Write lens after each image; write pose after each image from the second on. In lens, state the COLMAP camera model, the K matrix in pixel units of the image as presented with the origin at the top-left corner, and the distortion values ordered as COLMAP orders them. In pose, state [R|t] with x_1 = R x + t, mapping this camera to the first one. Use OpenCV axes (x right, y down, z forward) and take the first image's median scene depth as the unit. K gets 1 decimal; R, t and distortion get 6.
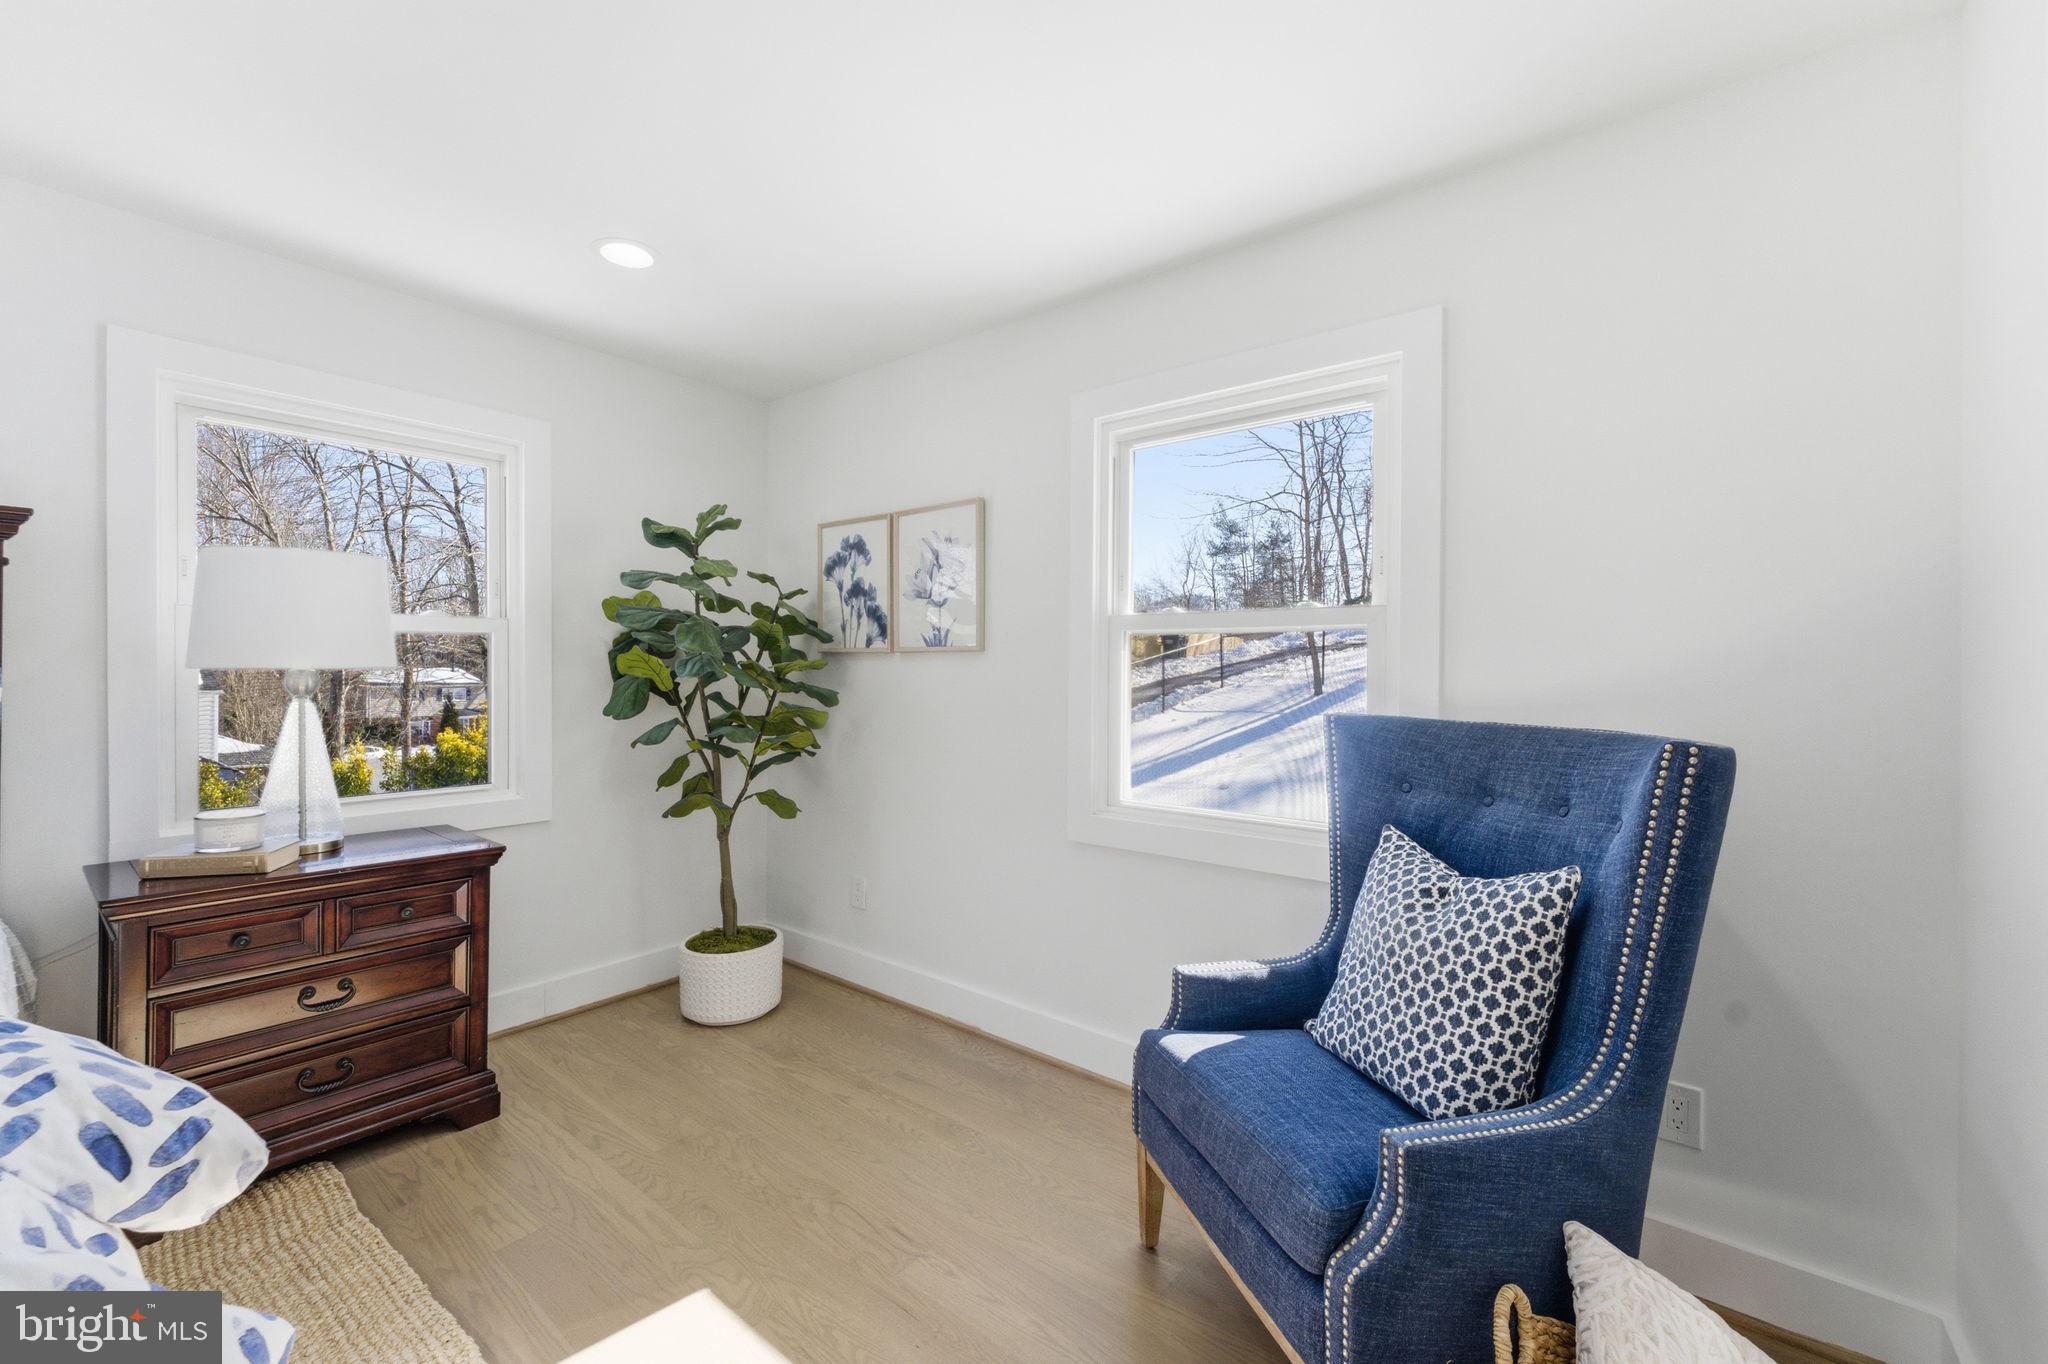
lens RADIAL K [[835.3, 0, 1045.7], [0, 835.3, 685.4], [0, 0, 1]] dist [0.000680, -0.000102]
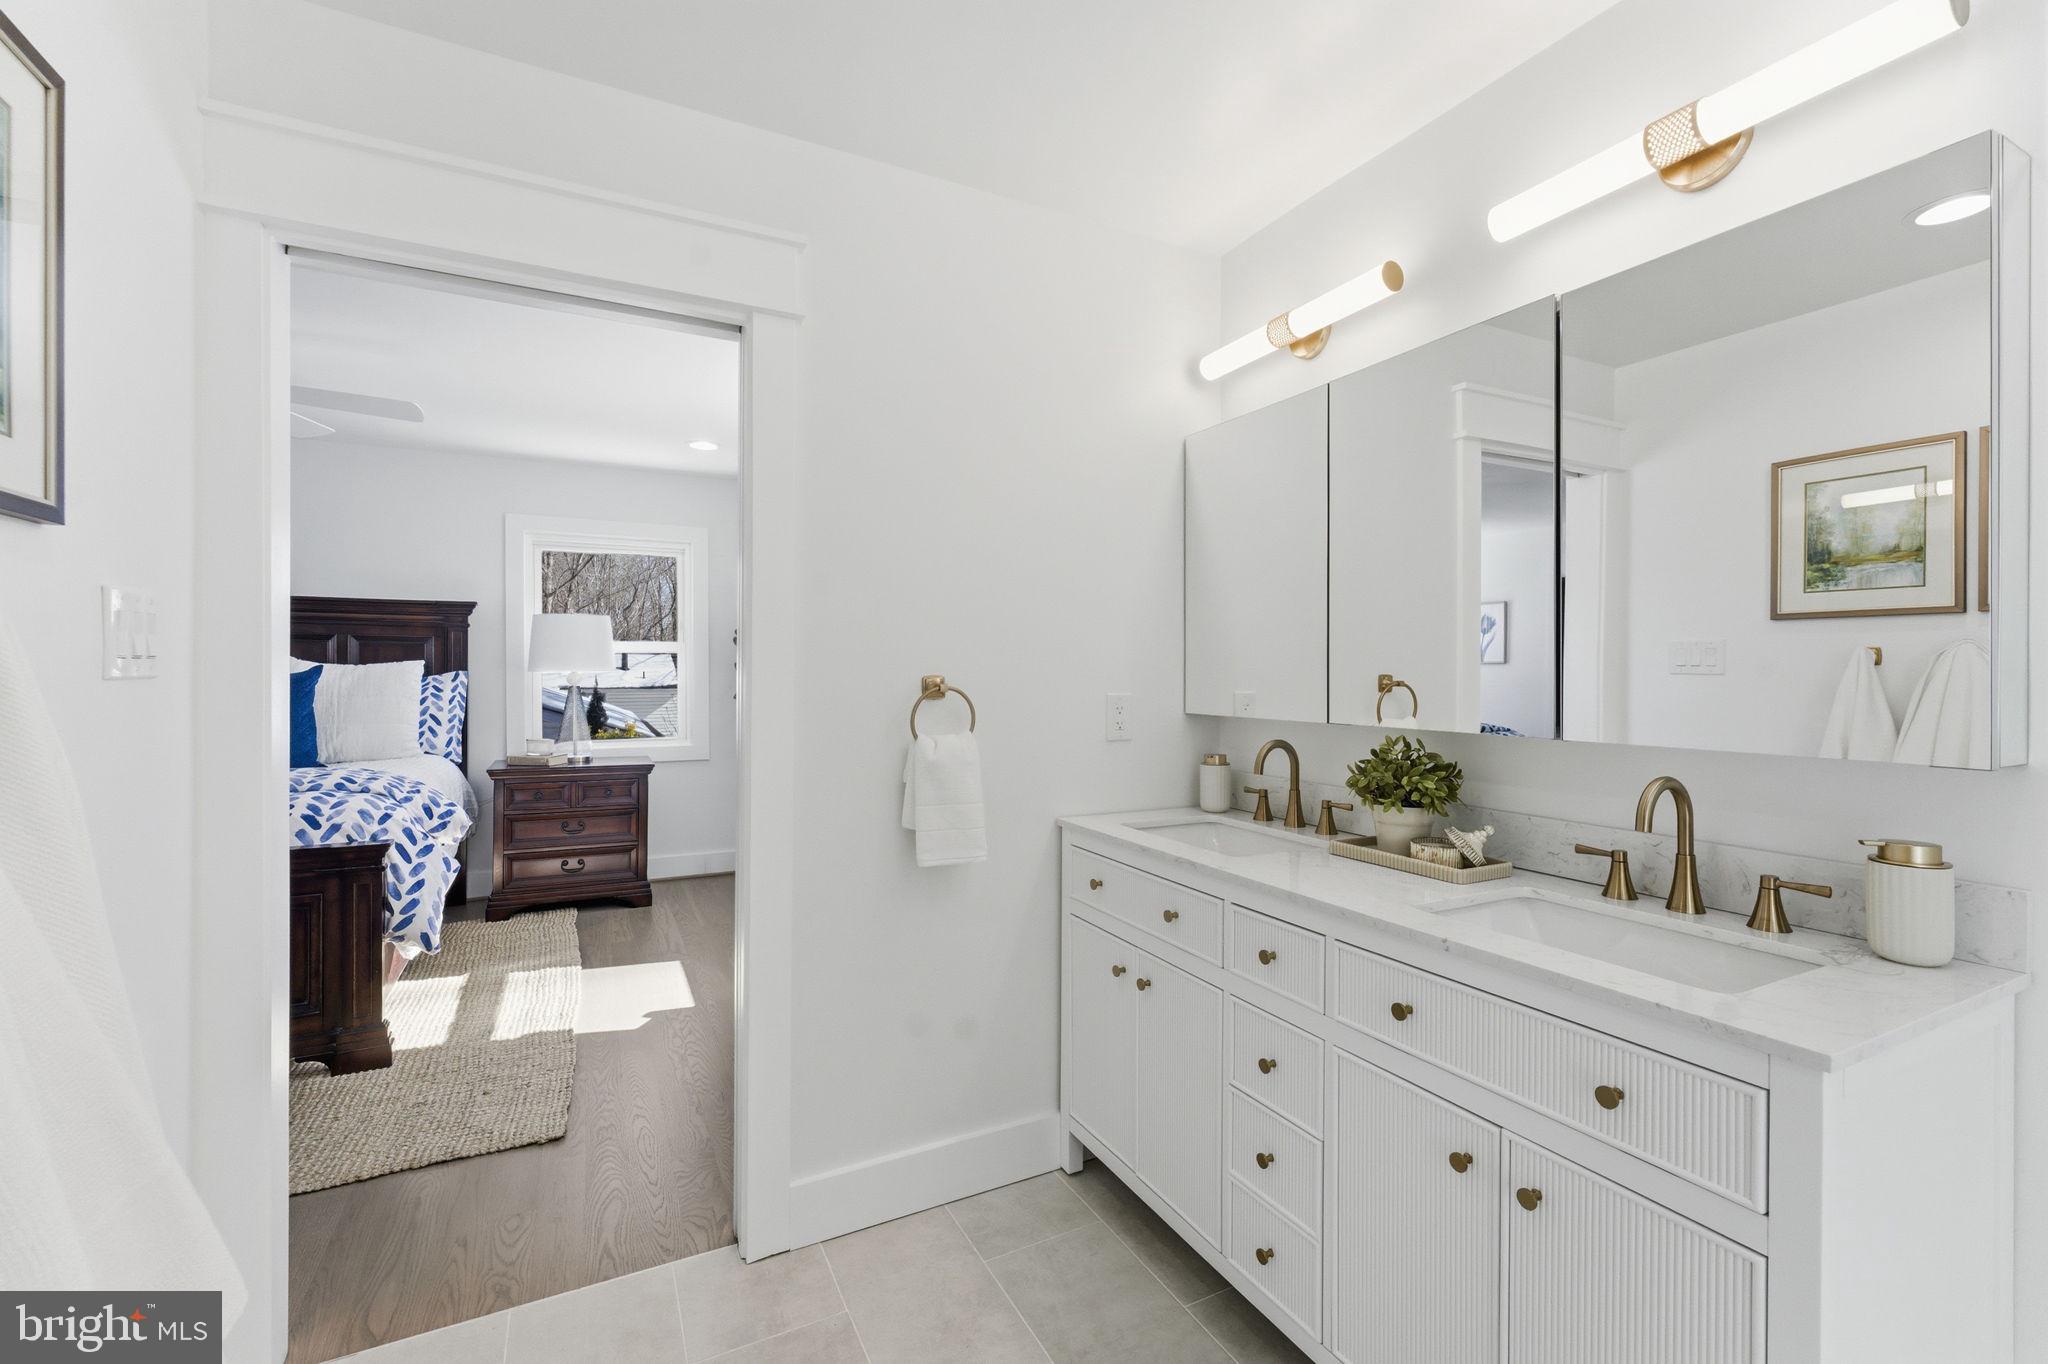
lens RADIAL K [[835.3, 0, 1006.7], [0, 835.3, 677.4], [0, 0, 1]] dist [0.000680, -0.000102]
pose [[0.913725, -0.002773, -0.406324, 0.950861], [-0.000910, 0.999960, -0.008870, 0.014305], [0.406333, 0.008474, 0.913686, -0.455684]]
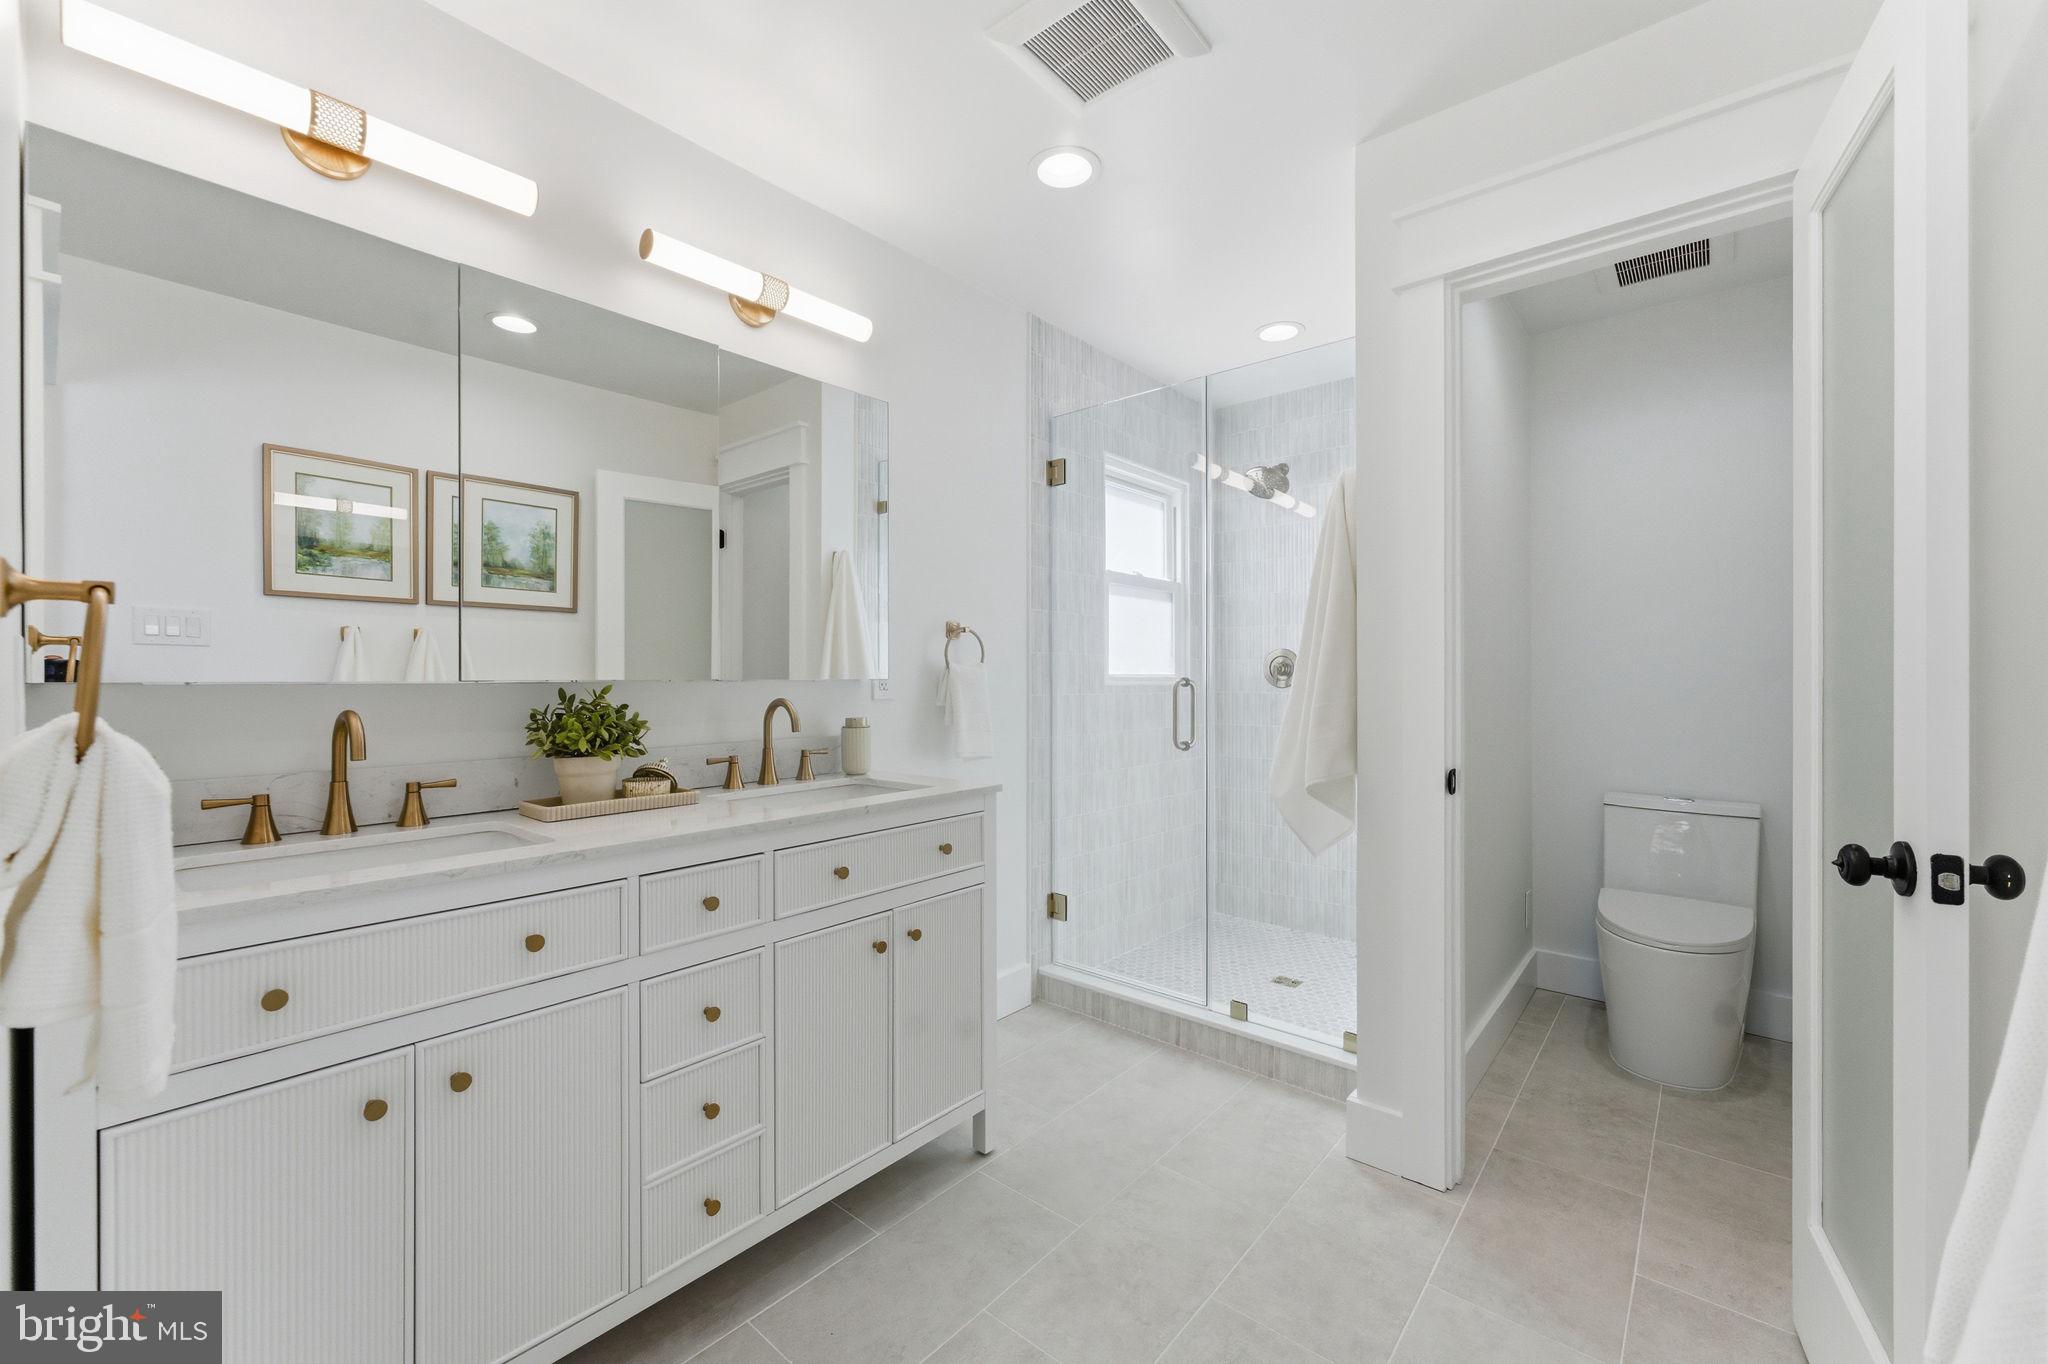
lens RADIAL K [[835.3, 0, 1043.1], [0, 835.3, 674.3], [0, 0, 1]] dist [0.000680, -0.000102]
pose [[0.039819, -0.008039, 0.999175, -2.040146], [0.008937, 0.999931, 0.007689, 0.120768], [-0.999167, 0.008623, 0.039888, 0.993541]]
